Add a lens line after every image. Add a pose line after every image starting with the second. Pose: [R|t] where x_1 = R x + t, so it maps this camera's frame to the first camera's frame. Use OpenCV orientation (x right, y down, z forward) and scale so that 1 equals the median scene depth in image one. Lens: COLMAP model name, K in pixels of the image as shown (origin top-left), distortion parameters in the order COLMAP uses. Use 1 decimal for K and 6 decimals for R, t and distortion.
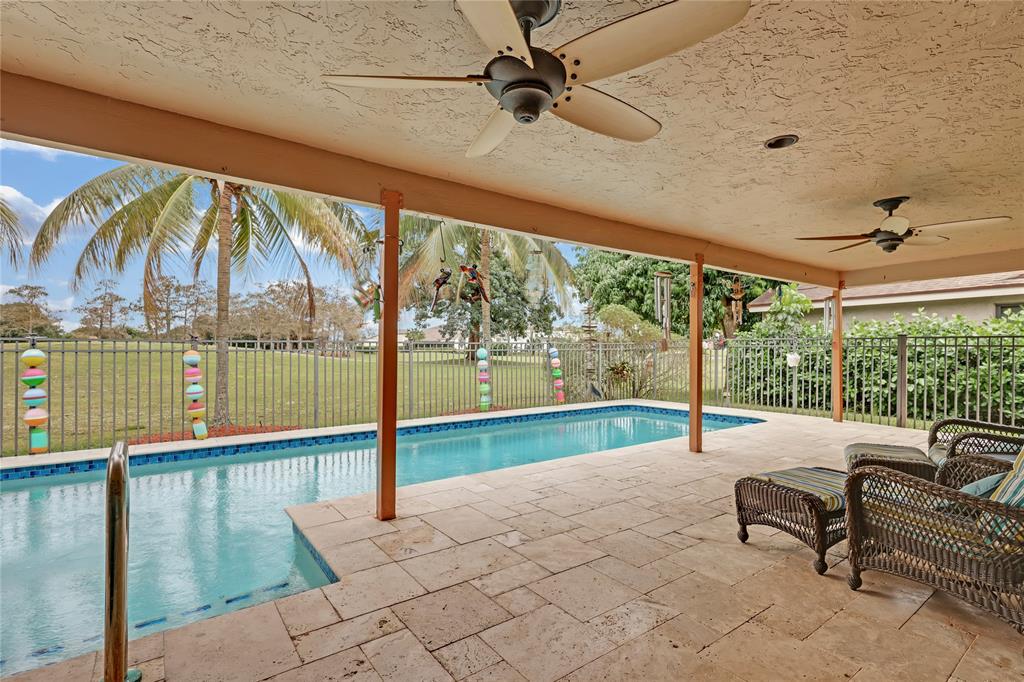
lens RADIAL K [[484.1, 0, 512.0], [0, 484.1, 341.0], [0, 0, 1]] dist [-0.000415, 0.000119]
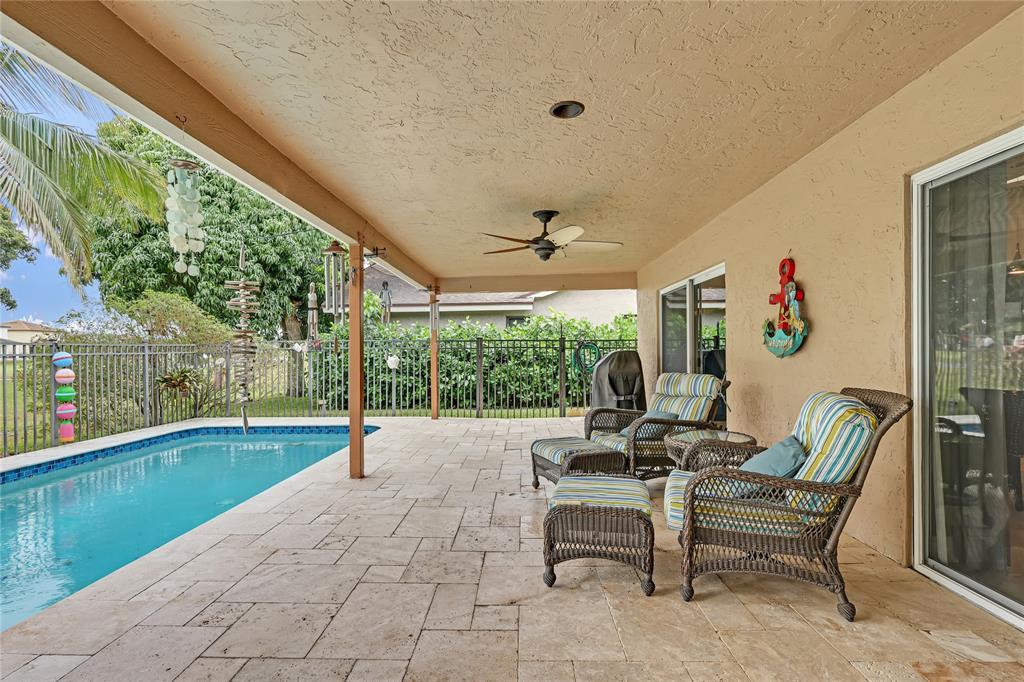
lens RADIAL K [[496.2, 0, 512.2], [0, 496.2, 351.4], [0, 0, 1]] dist [0.001680, 0.000334]
pose [[0.614681, -0.006125, 0.788752, -0.114051], [-0.005413, 0.999914, 0.011983, 0.006419], [-0.788757, -0.011635, 0.614594, 0.287863]]
